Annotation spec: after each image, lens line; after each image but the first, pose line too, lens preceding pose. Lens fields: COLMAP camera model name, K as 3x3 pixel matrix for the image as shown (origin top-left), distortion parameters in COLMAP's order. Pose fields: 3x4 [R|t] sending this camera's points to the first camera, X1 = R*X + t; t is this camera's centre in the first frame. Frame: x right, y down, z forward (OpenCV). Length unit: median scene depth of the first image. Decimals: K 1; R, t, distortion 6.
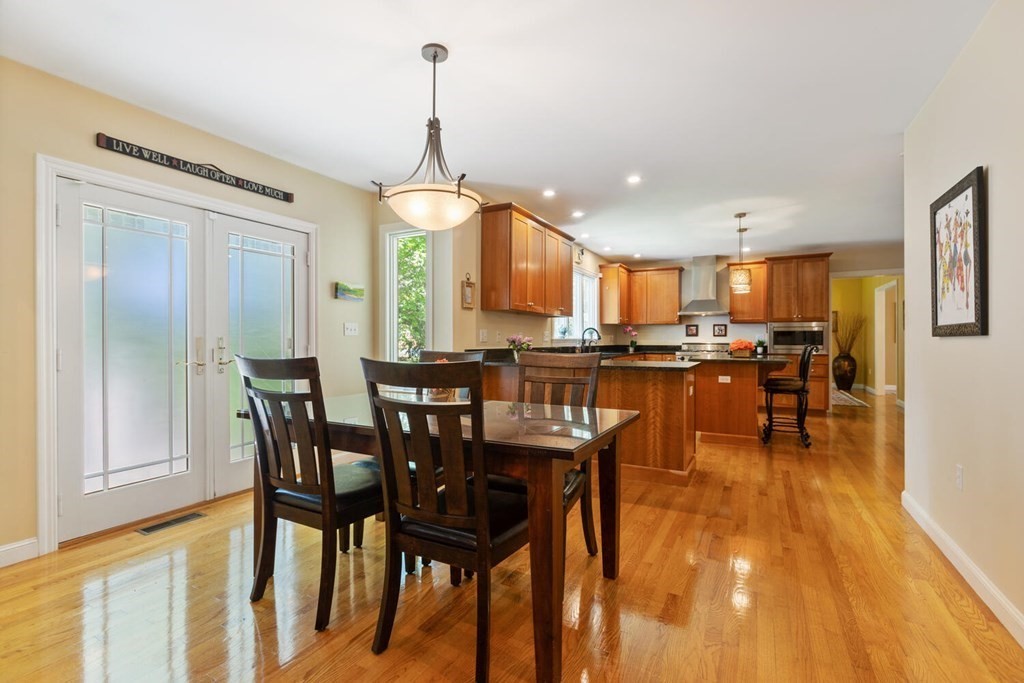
lens RADIAL K [[464.1, 0, 511.5], [0, 464.1, 334.1], [0, 0, 1]] dist [-0.001365, 0.000359]
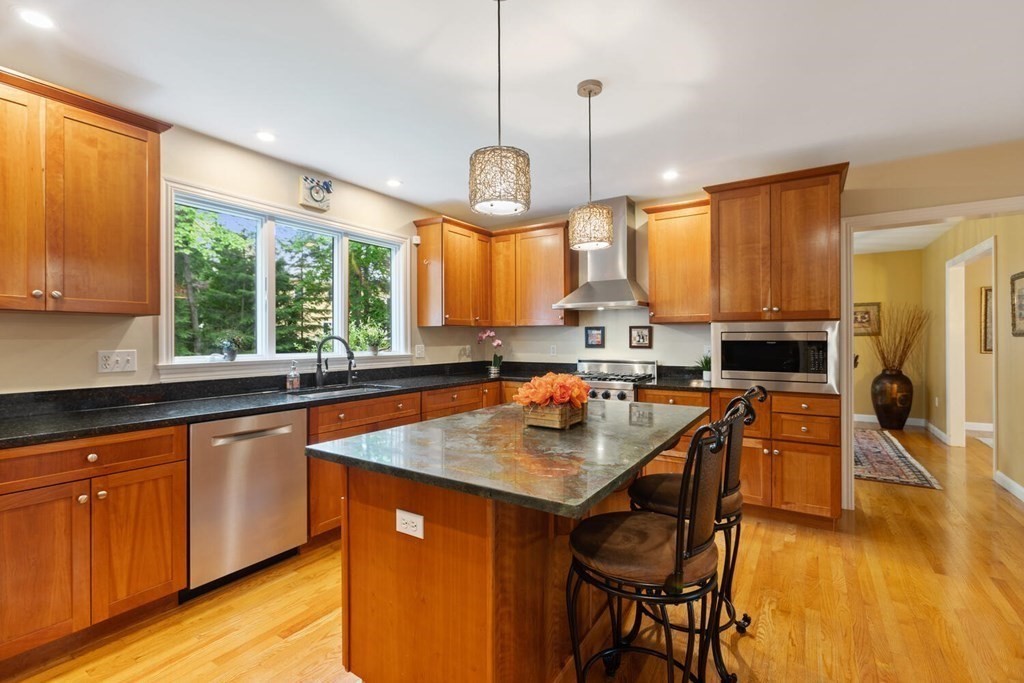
lens RADIAL K [[452.9, 0, 515.1], [0, 452.9, 332.7], [0, 0, 1]] dist [-0.000451, 0.000205]
pose [[0.996305, -0.003776, -0.085806, 0.342096], [0.003741, 0.999993, -0.000574, -0.013332], [0.085808, 0.000251, 0.996312, 0.450858]]
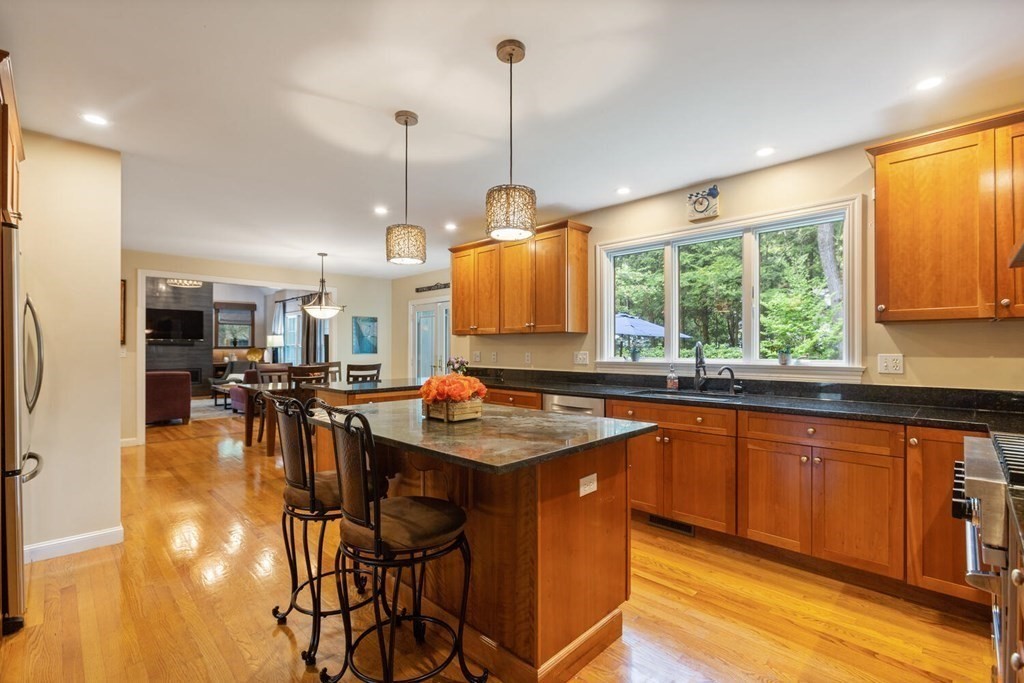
lens RADIAL K [[464.3, 0, 512.0], [0, 464.3, 341.5], [0, 0, 1]] dist [0.002436, 0.000218]
pose [[-0.285439, -0.006050, -0.958378, 0.603073], [0.019200, 0.999743, -0.012029, -0.010037], [0.958205, -0.021834, -0.285250, 0.804054]]
